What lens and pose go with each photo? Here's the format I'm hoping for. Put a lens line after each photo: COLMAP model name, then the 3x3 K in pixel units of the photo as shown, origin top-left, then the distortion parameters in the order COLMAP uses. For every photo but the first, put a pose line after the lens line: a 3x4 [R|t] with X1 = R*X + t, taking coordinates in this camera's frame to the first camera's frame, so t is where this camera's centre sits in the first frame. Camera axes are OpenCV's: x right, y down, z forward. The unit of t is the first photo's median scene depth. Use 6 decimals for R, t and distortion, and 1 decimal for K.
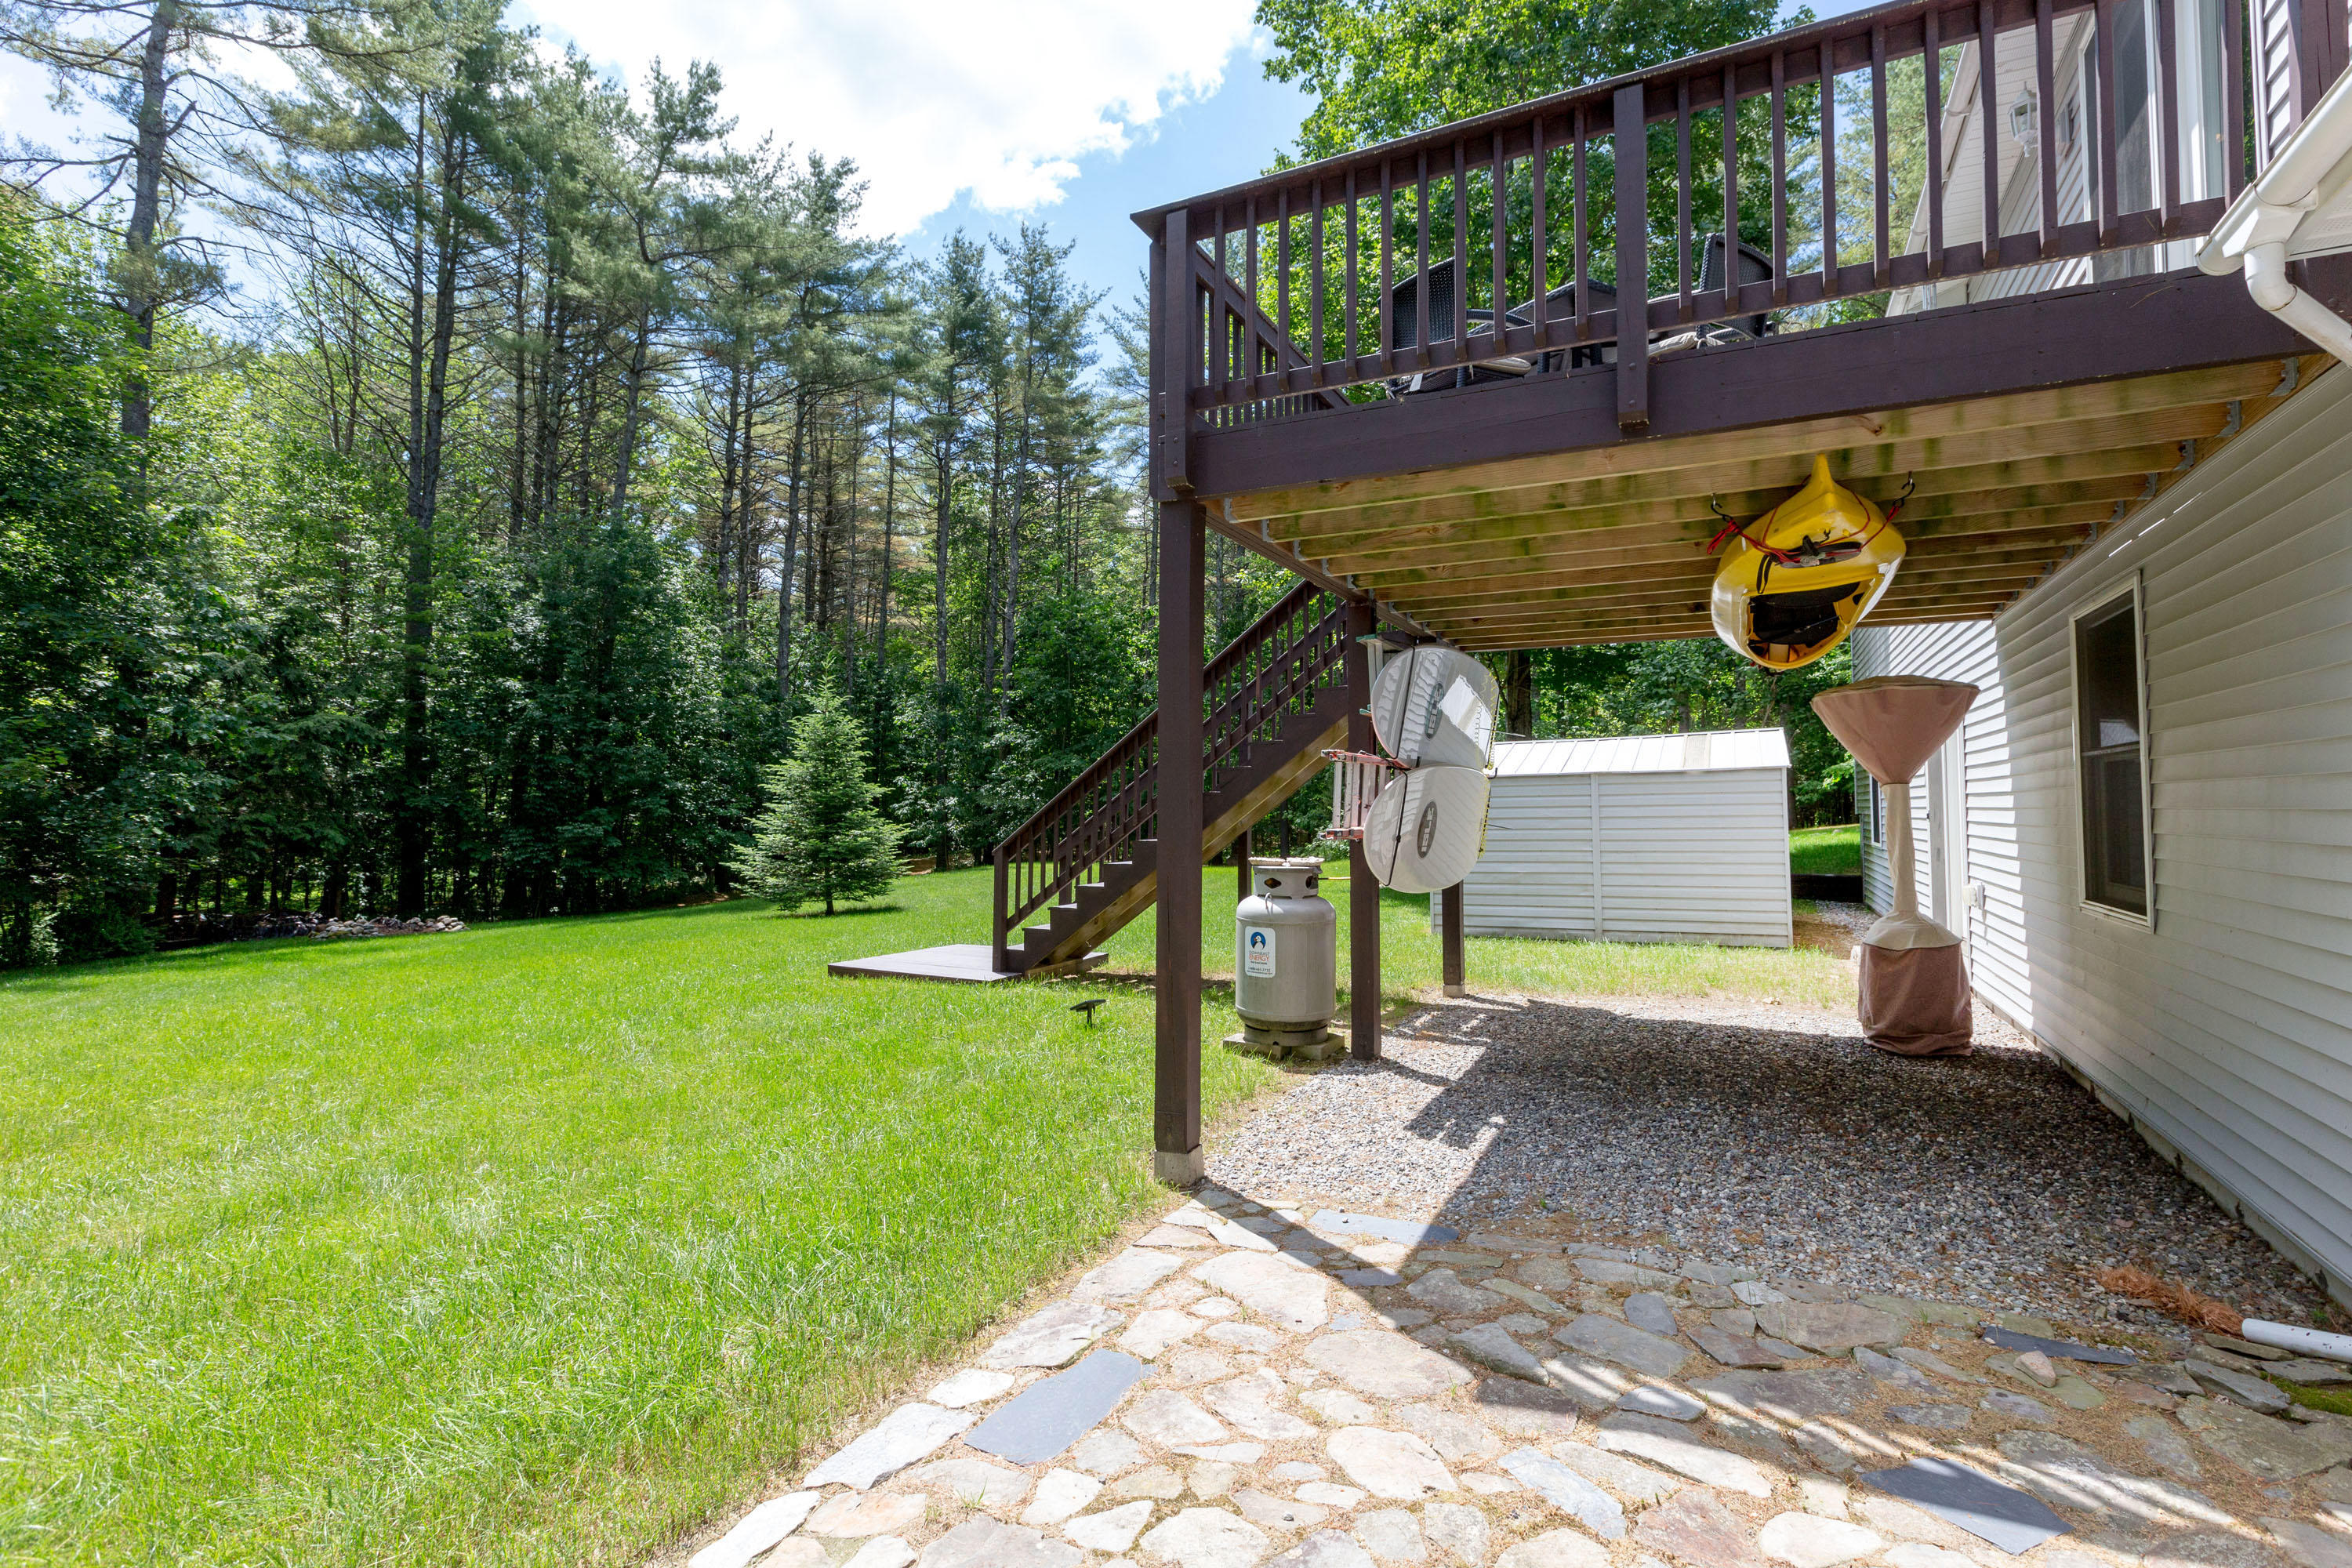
lens RADIAL K [[1097.1, 0, 1206.5], [0, 1097.1, 733.6], [0, 0, 1]] dist [0.000364, 0.000638]
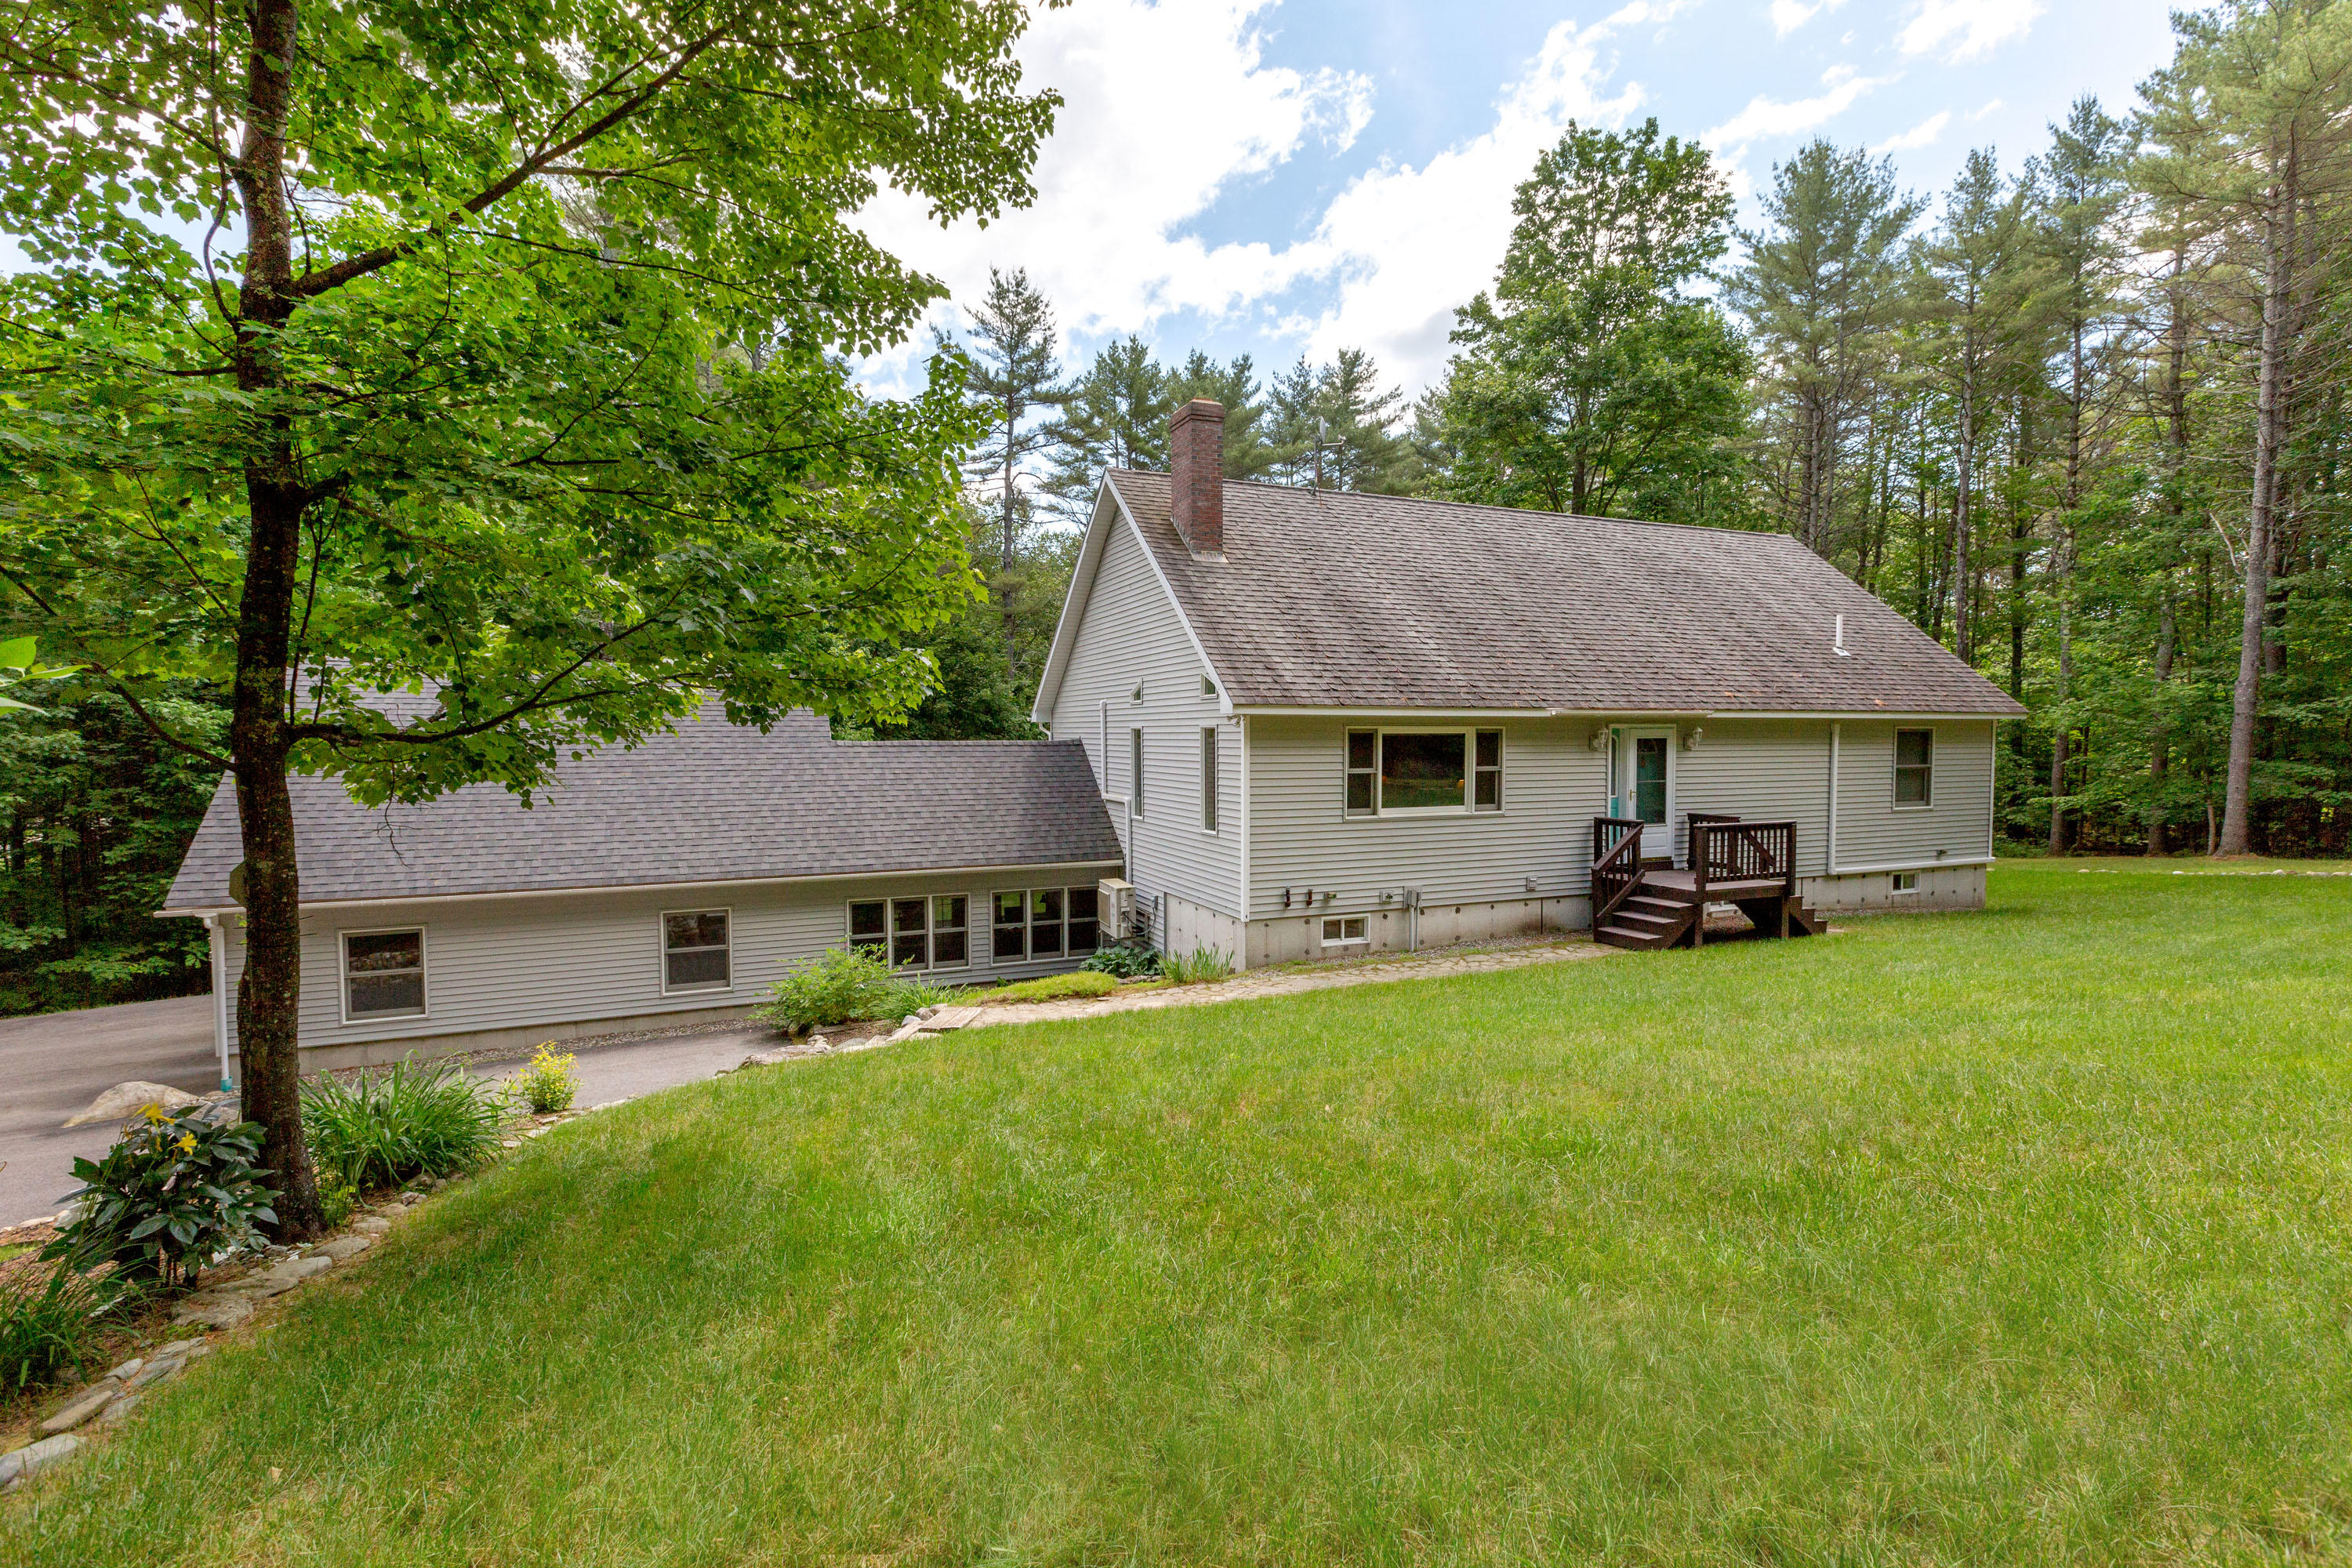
lens RADIAL K [[1051.8, 0, 1169.7], [0, 1051.8, 780.3], [0, 0, 1]] dist [-0.000470, -0.000229]
pose [[0.744672, 0.022360, -0.667056, 0.523476], [0.047318, 0.995155, 0.086181, -0.107205], [0.665751, -0.095740, 0.740007, -0.306958]]
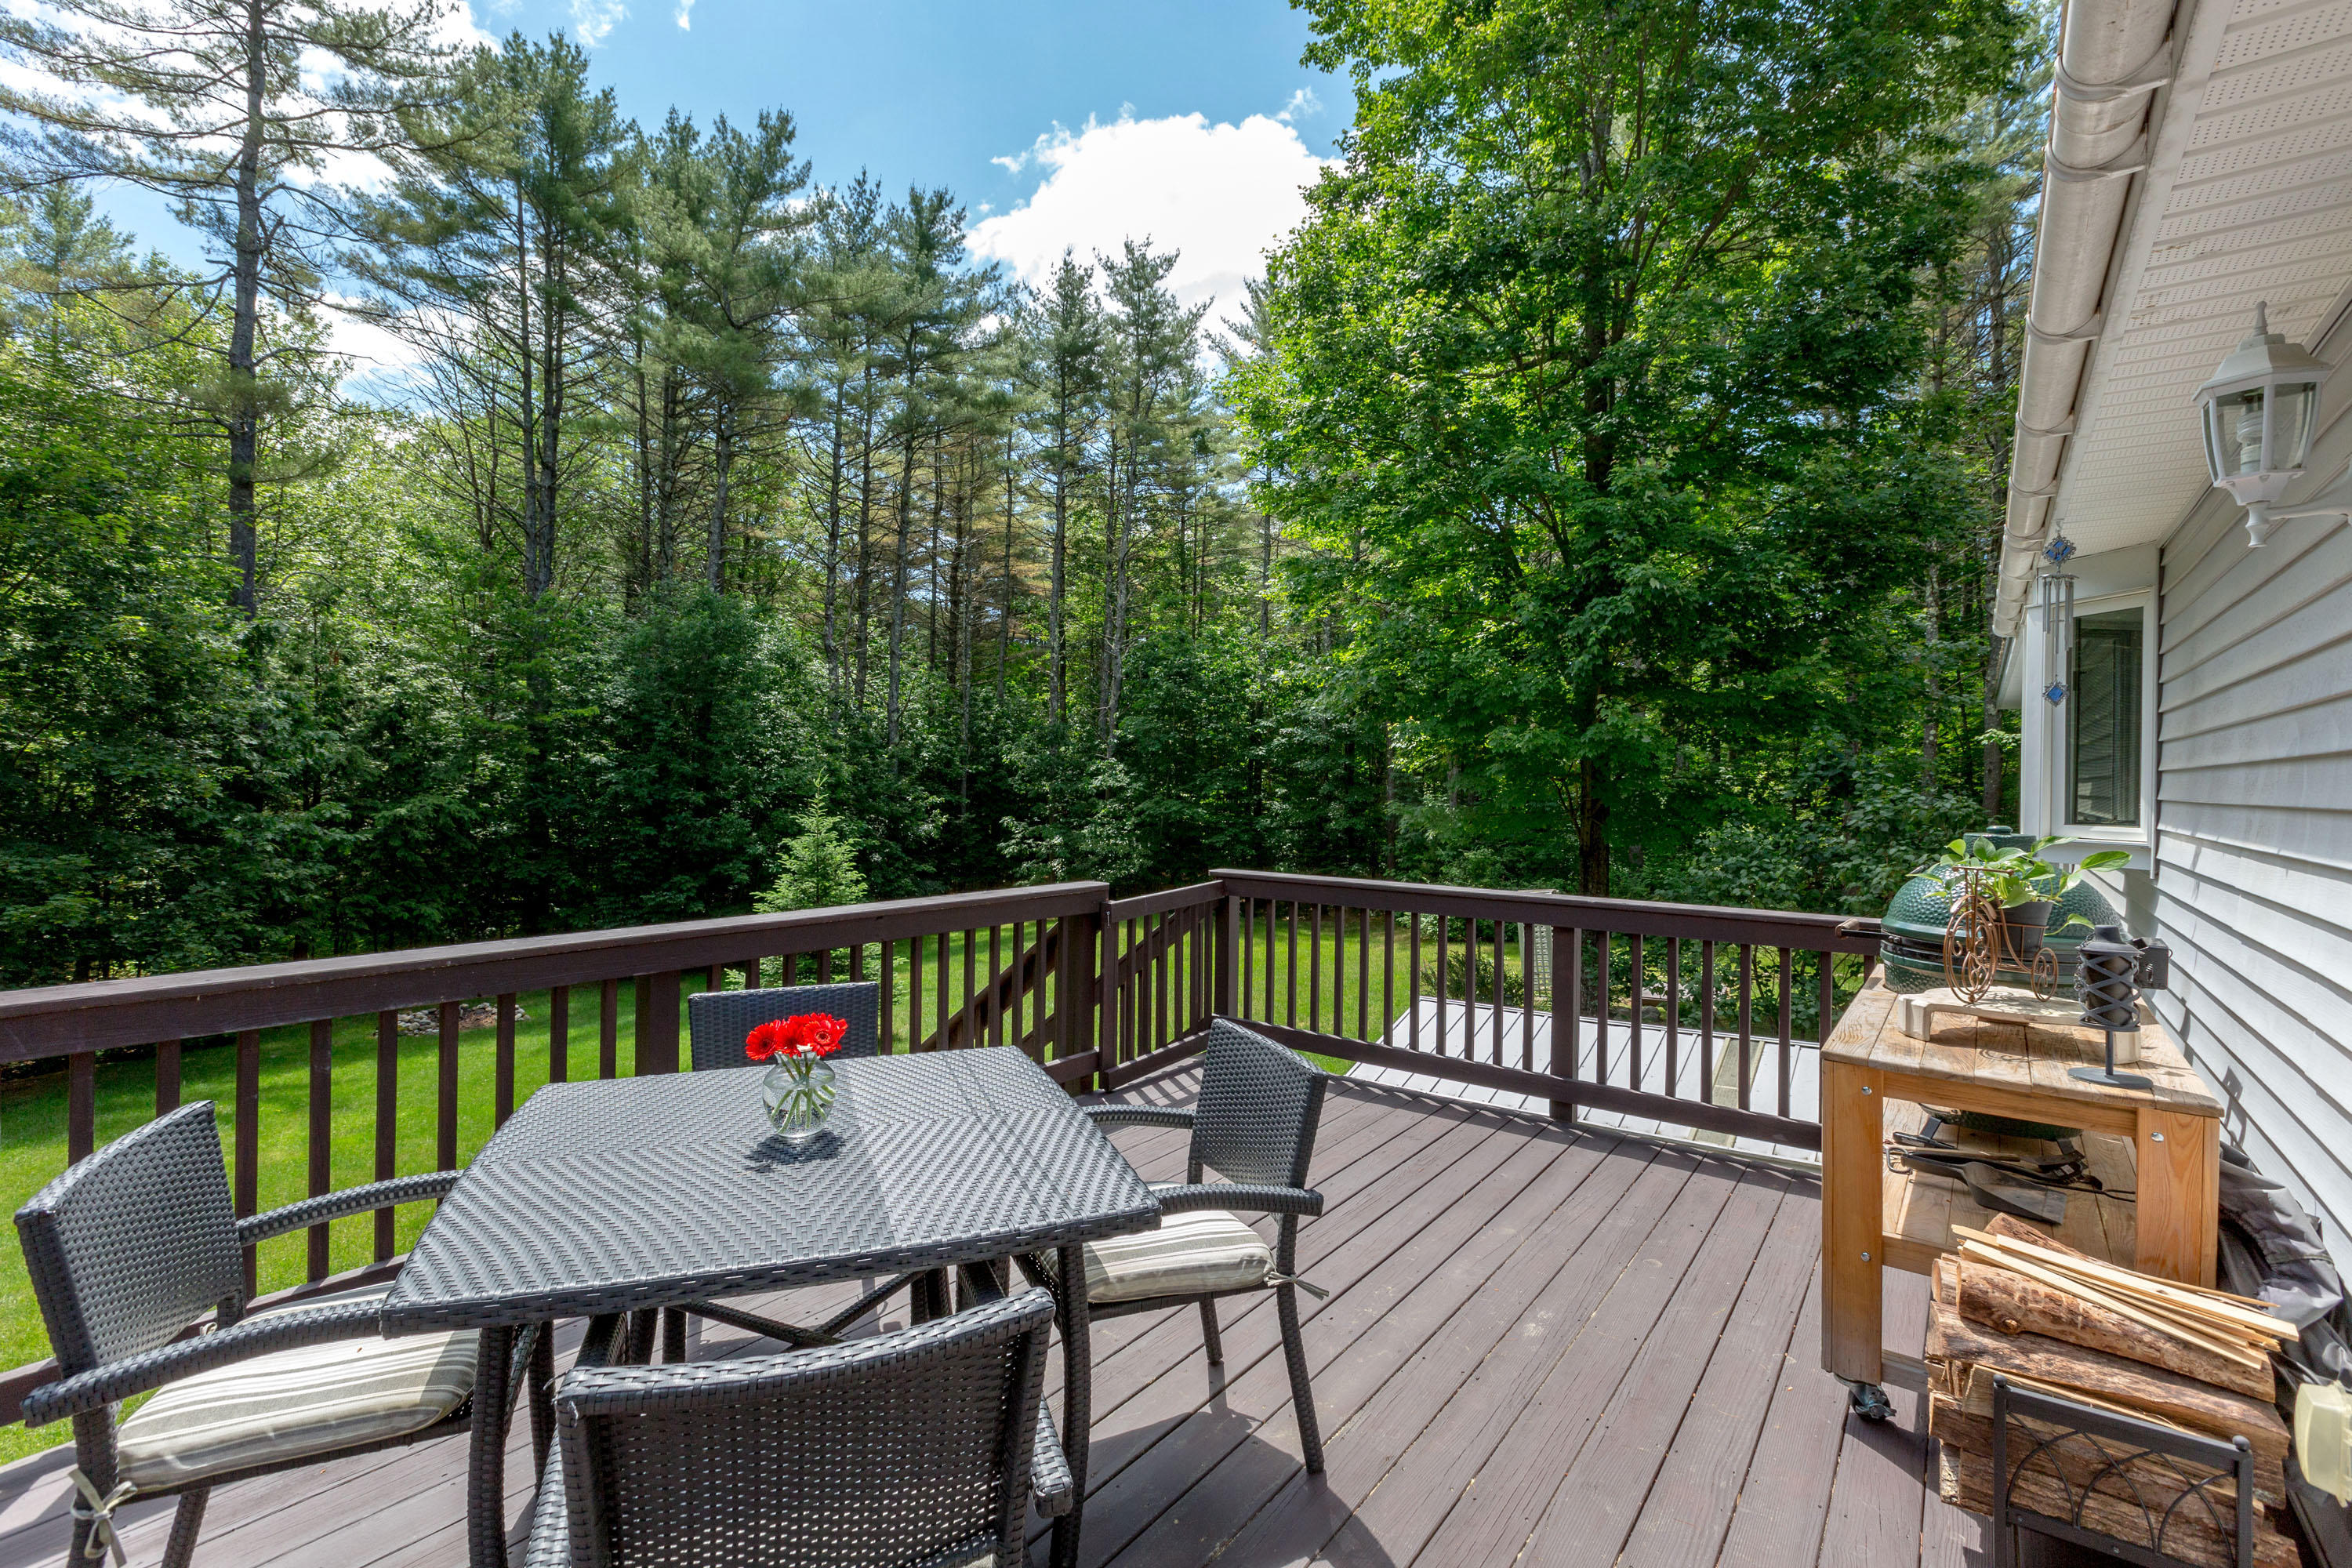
lens RADIAL K [[1051.8, 0, 1169.7], [0, 1051.8, 780.3], [0, 0, 1]] dist [-0.000470, -0.000229]
pose [[0.979941, 0.012343, -0.198906, 0.077186], [0.000730, 0.997851, 0.065521, -0.074437], [0.199288, -0.064352, 0.977826, 0.110605]]
